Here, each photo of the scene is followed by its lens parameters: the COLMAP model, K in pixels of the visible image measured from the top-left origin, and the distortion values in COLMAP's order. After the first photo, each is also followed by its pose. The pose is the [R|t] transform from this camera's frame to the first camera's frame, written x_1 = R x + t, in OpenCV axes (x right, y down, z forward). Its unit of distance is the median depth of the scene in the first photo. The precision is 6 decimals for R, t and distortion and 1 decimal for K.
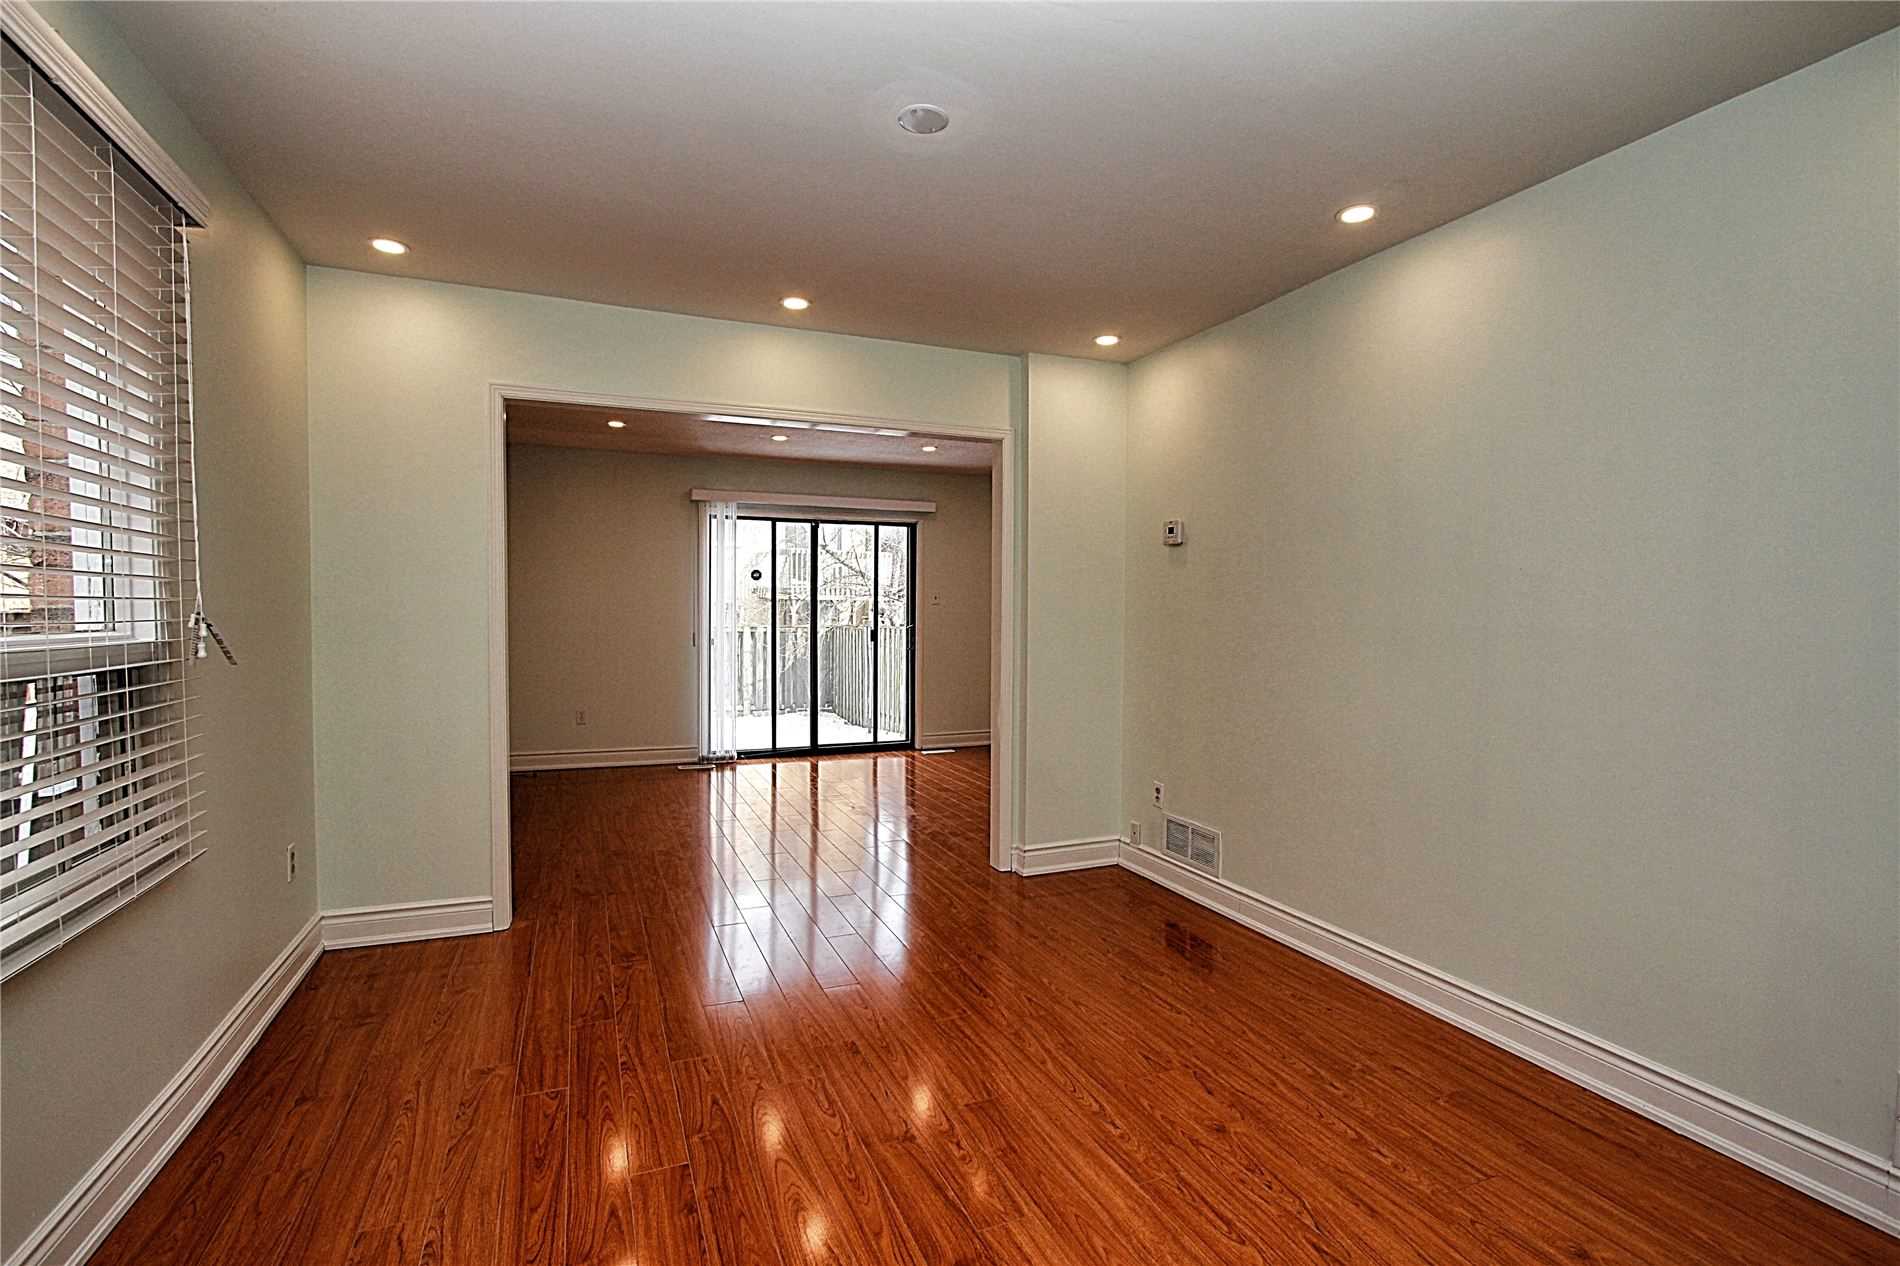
lens RADIAL K [[864.2, 0, 943.2], [0, 864.2, 634.2], [0, 0, 1]] dist [-0.001703, 0.000335]
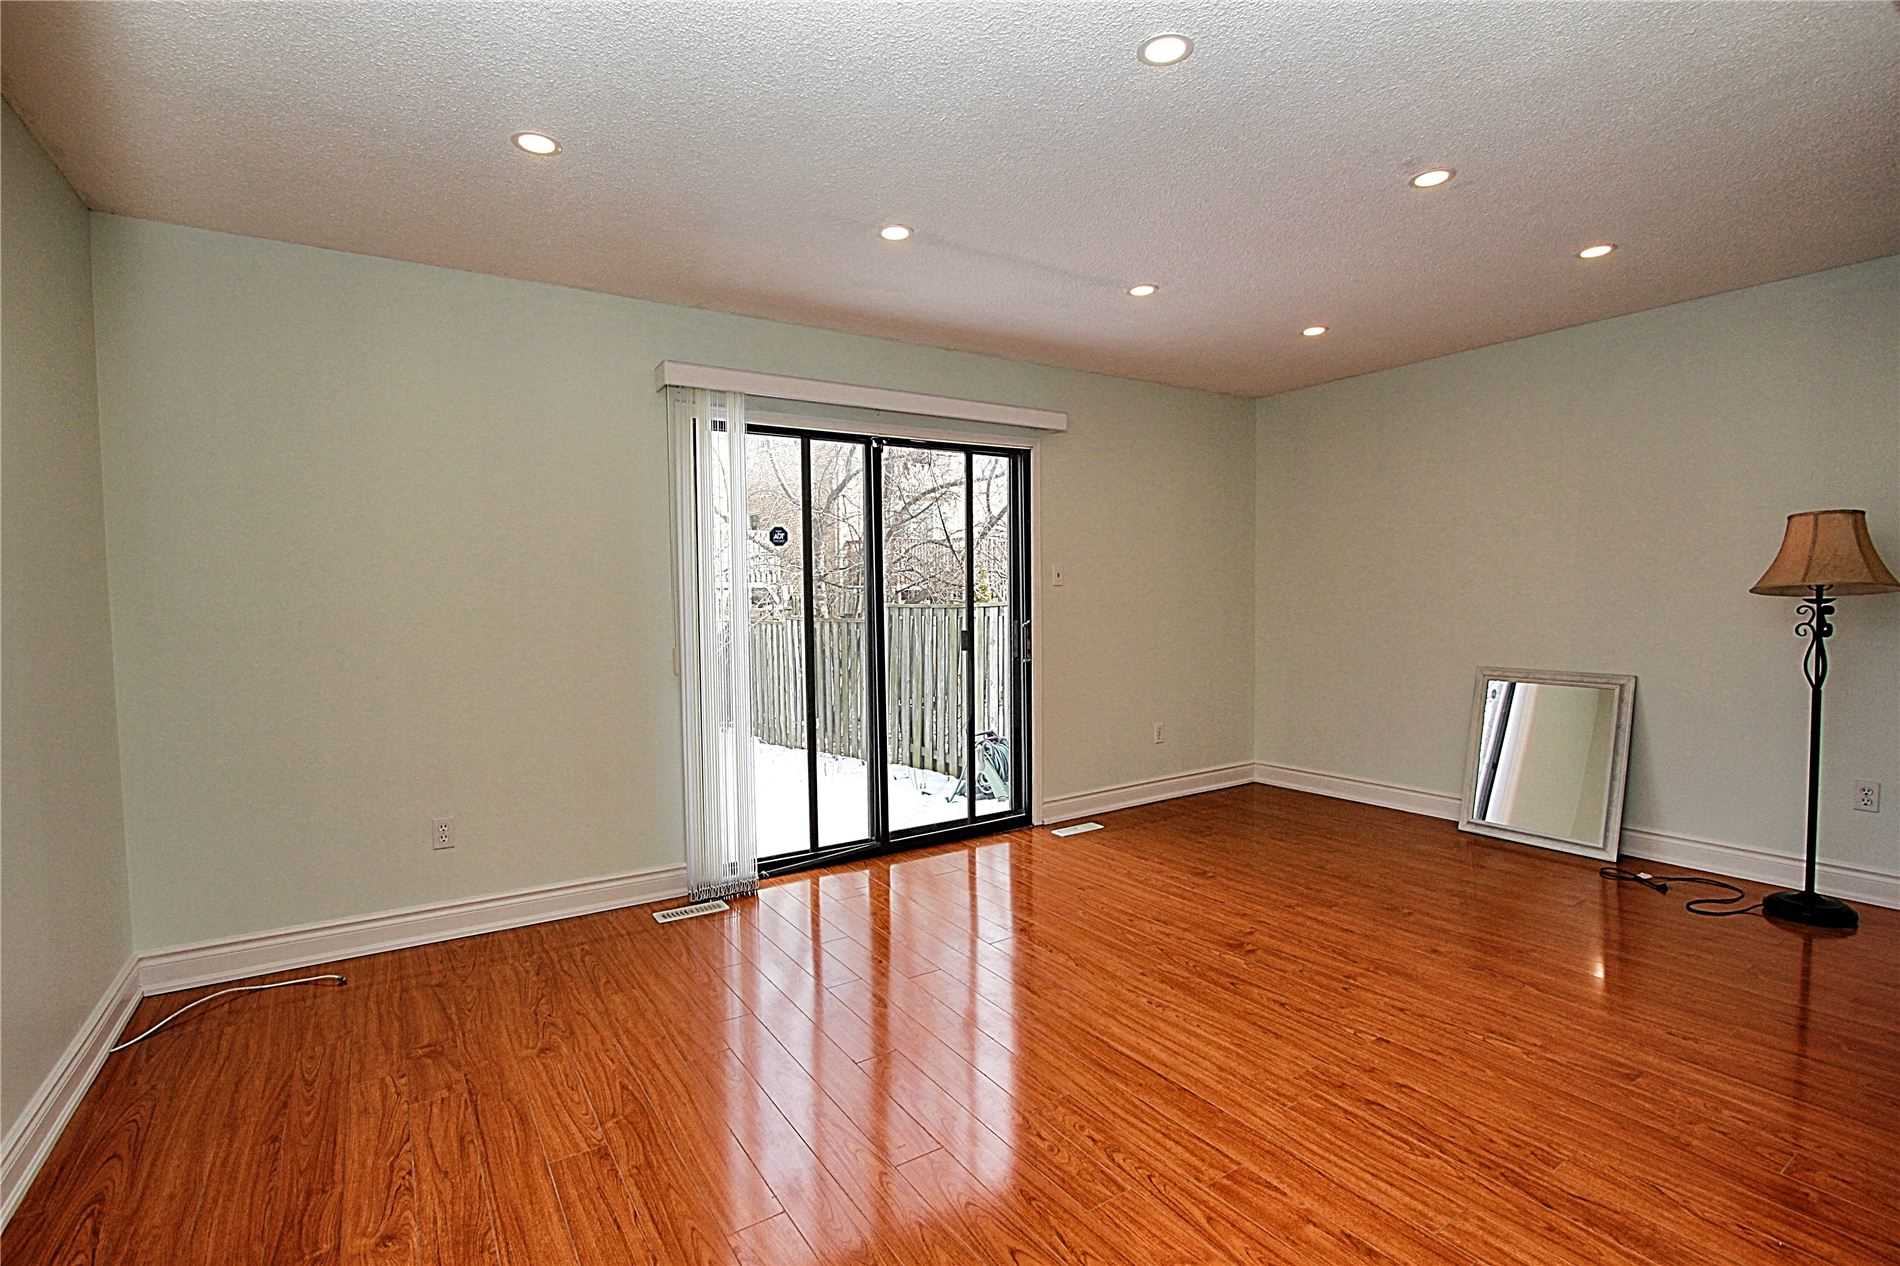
lens RADIAL K [[884.9, 0, 950.0], [0, 884.9, 633.0], [0, 0, 1]] dist [-0.017614, -0.000164]
pose [[0.981922, -0.029079, 0.187037, -0.220990], [0.026659, 0.999525, 0.015440, -0.015255], [-0.187397, -0.010175, 0.982232, 0.453719]]
